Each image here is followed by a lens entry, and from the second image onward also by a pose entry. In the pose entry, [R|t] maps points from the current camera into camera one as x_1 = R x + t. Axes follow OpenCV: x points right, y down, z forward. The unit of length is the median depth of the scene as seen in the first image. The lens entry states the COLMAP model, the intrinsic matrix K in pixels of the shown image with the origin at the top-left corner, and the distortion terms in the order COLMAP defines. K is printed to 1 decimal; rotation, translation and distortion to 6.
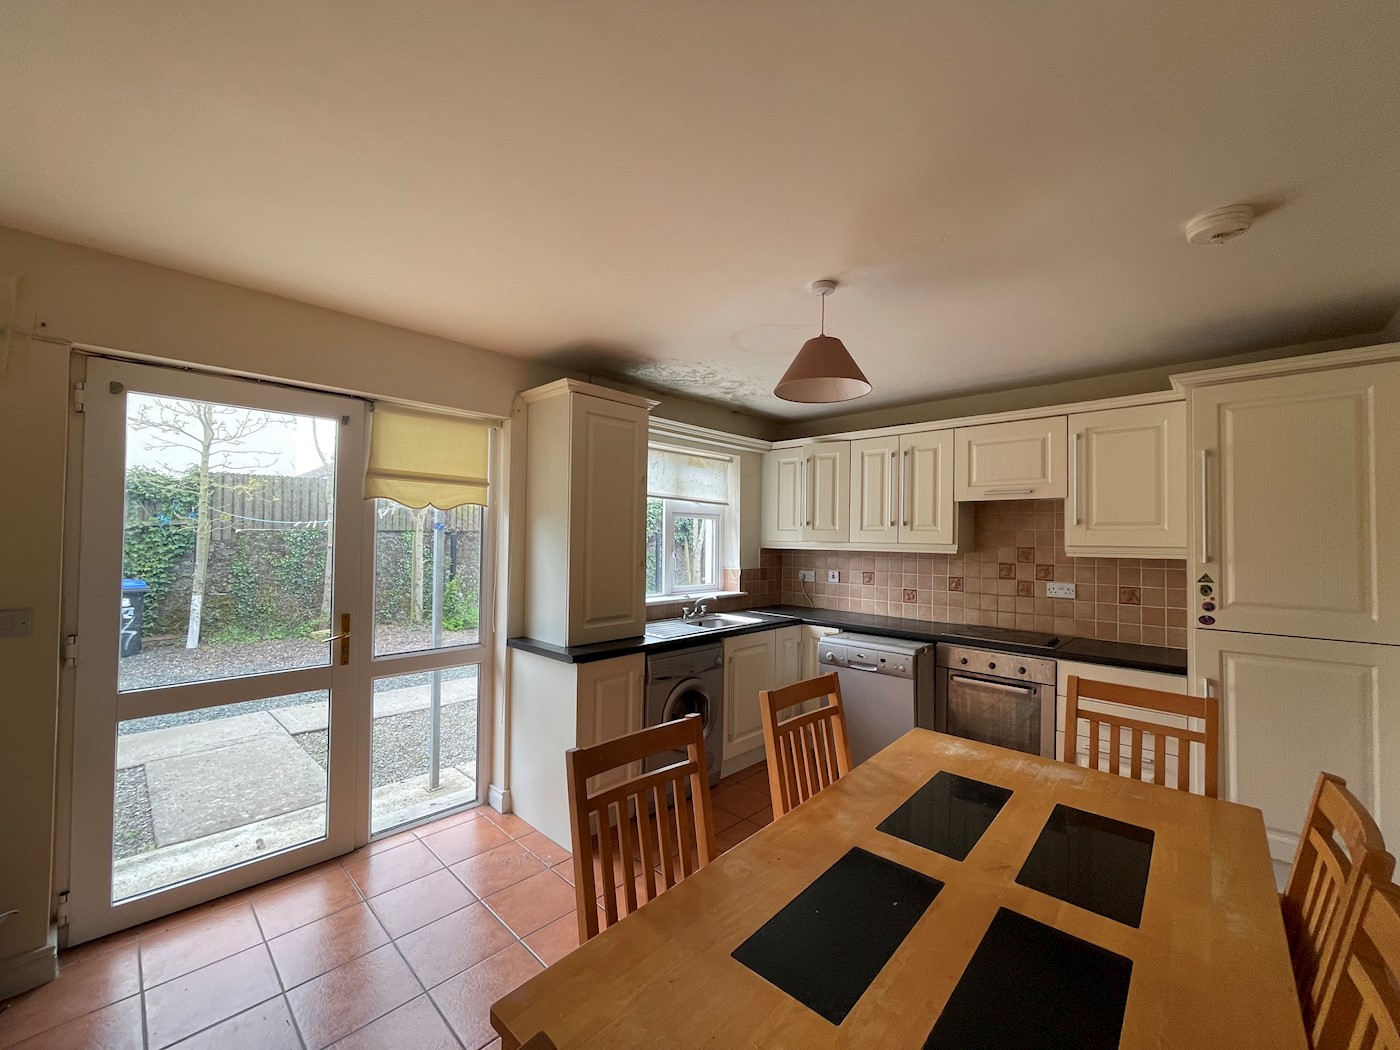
lens RADIAL K [[566.8, 0, 698.1], [0, 566.8, 525.3], [0, 0, 1]] dist [-0.000677, -0.000129]
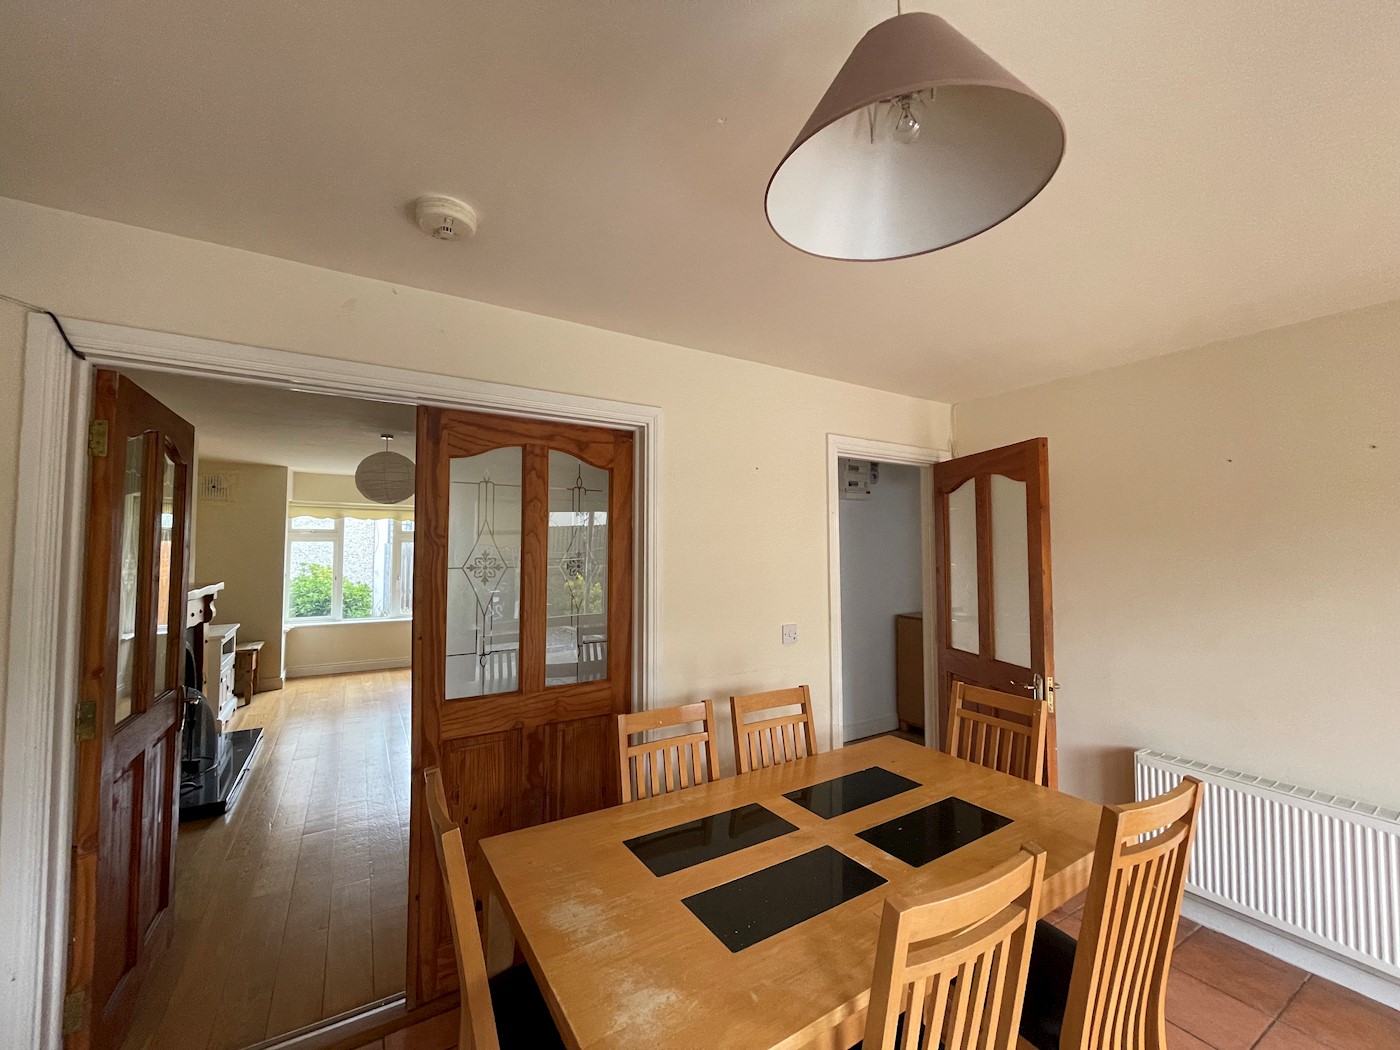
lens RADIAL K [[566.8, 0, 698.1], [0, 566.8, 525.3], [0, 0, 1]] dist [-0.000677, -0.000129]
pose [[-0.966556, -0.005552, 0.256397, 0.154904], [-0.021106, 0.998096, -0.057951, -0.005322], [-0.255587, -0.061424, -0.964833, 0.835521]]
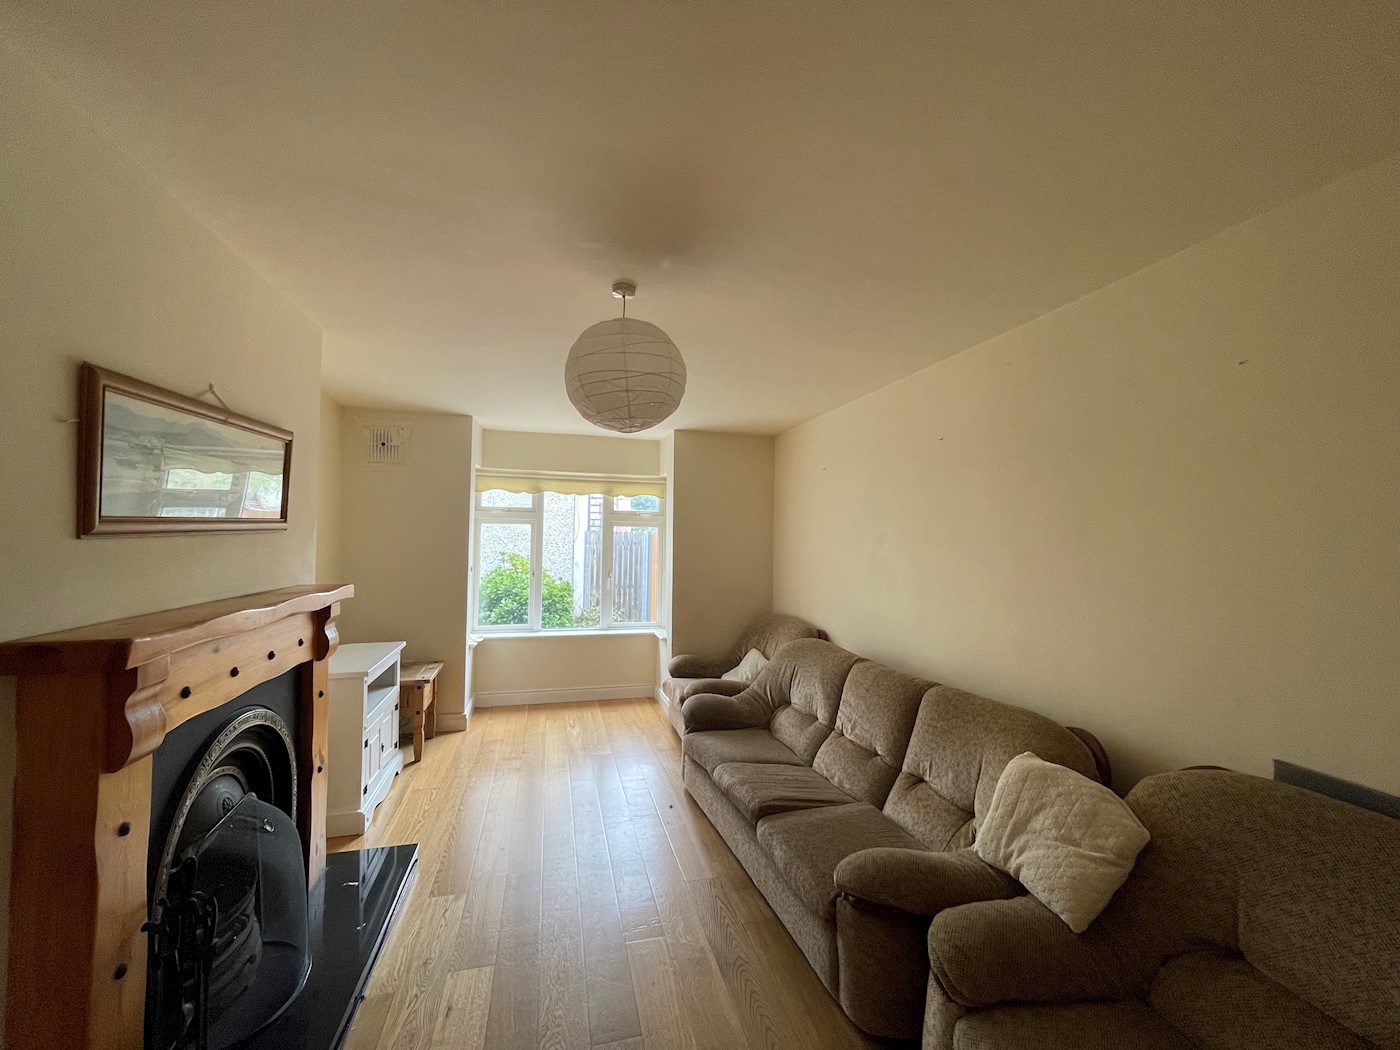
lens RADIAL K [[562.8, 0, 700.0], [0, 562.8, 525.0], [0, 0, 1]] dist [-0.000028, -0.000067]
pose [[-0.854345, -0.010925, 0.519591, 0.808129], [-0.036969, 0.998524, -0.039792, 0.008942], [-0.518390, -0.053204, -0.853488, 0.220120]]
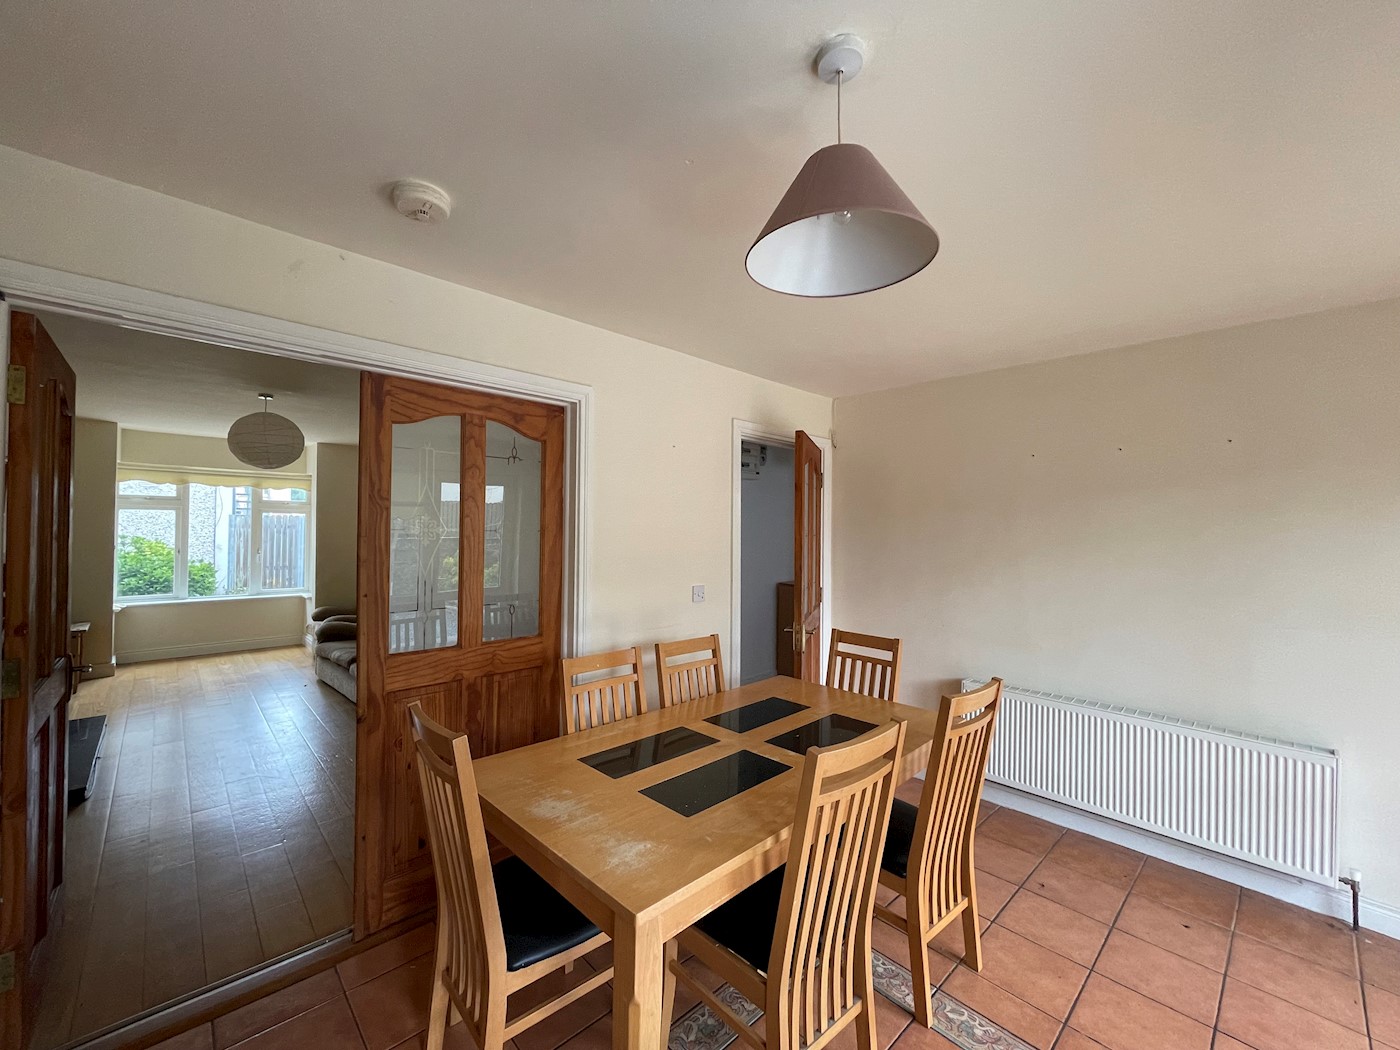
lens RADIAL K [[562.8, 0, 700.0], [0, 562.8, 525.0], [0, 0, 1]] dist [-0.000028, -0.000067]
pose [[-0.998709, -0.026647, 0.043257, 0.194988], [-0.027843, 0.999240, -0.027275, 0.012968], [-0.042497, -0.028444, -0.998692, 0.927083]]
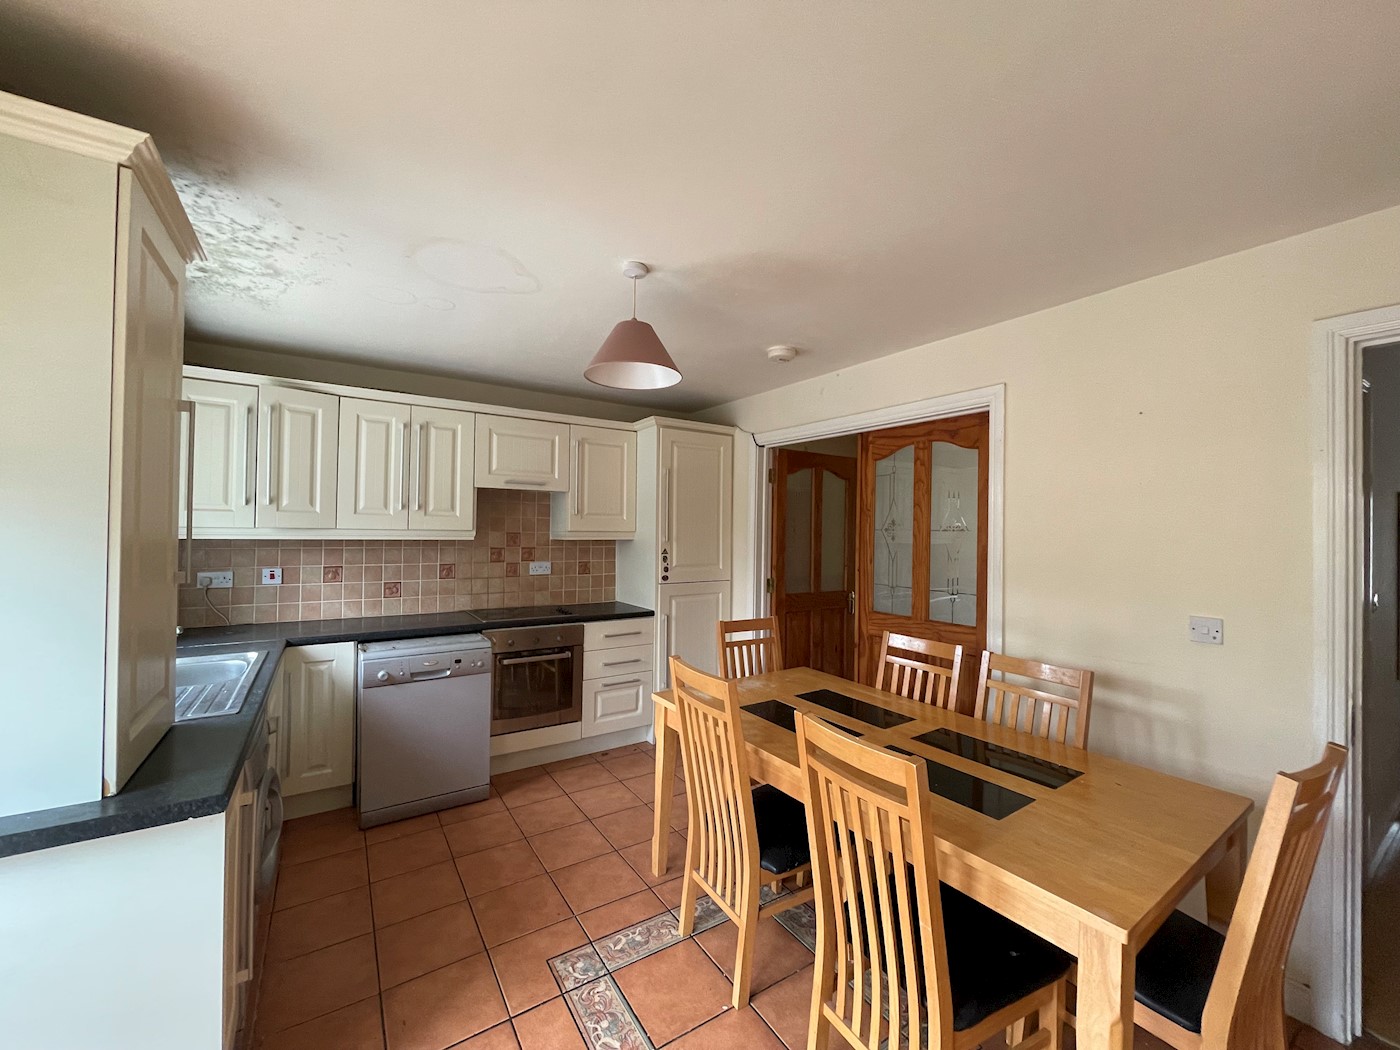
lens RADIAL K [[562.8, 0, 700.0], [0, 562.8, 525.0], [0, 0, 1]] dist [-0.000028, -0.000067]
pose [[0.220403, -0.000984, 0.975408, -0.427328], [-0.031258, 0.999479, 0.008072, 0.004121], [-0.974908, -0.032269, 0.220258, 0.409377]]
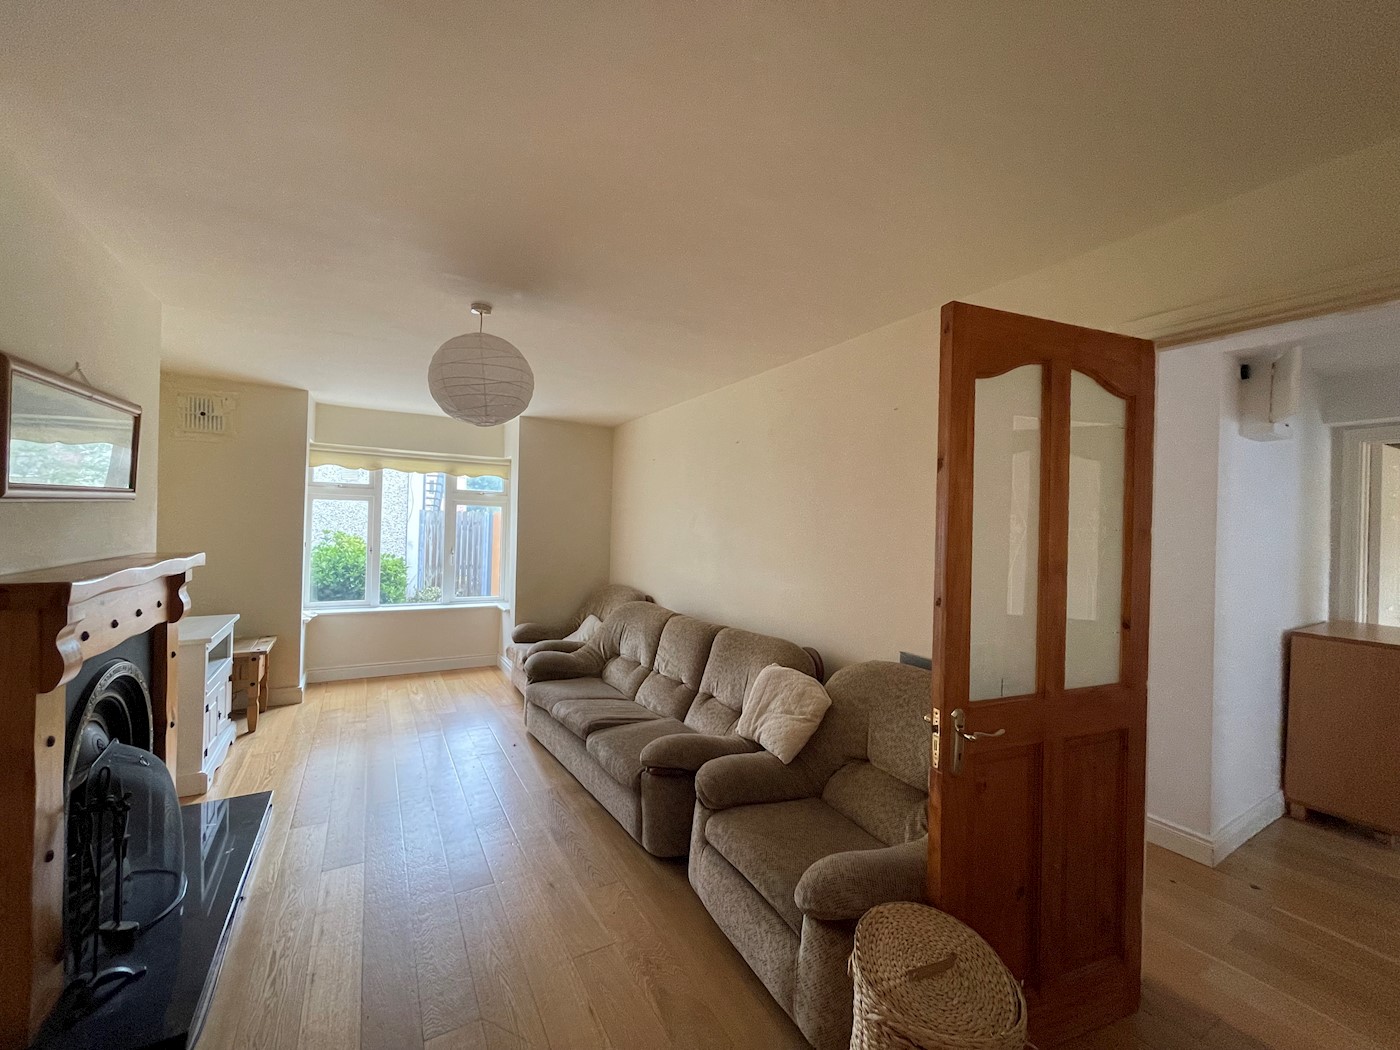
lens RADIAL K [[566.8, 0, 698.1], [0, 566.8, 525.3], [0, 0, 1]] dist [-0.000677, -0.000129]
pose [[-0.960789, -0.037127, 0.274783, 0.702052], [-0.044635, 0.998780, -0.021118, 0.022325], [-0.273664, -0.032555, -0.961274, 0.395418]]
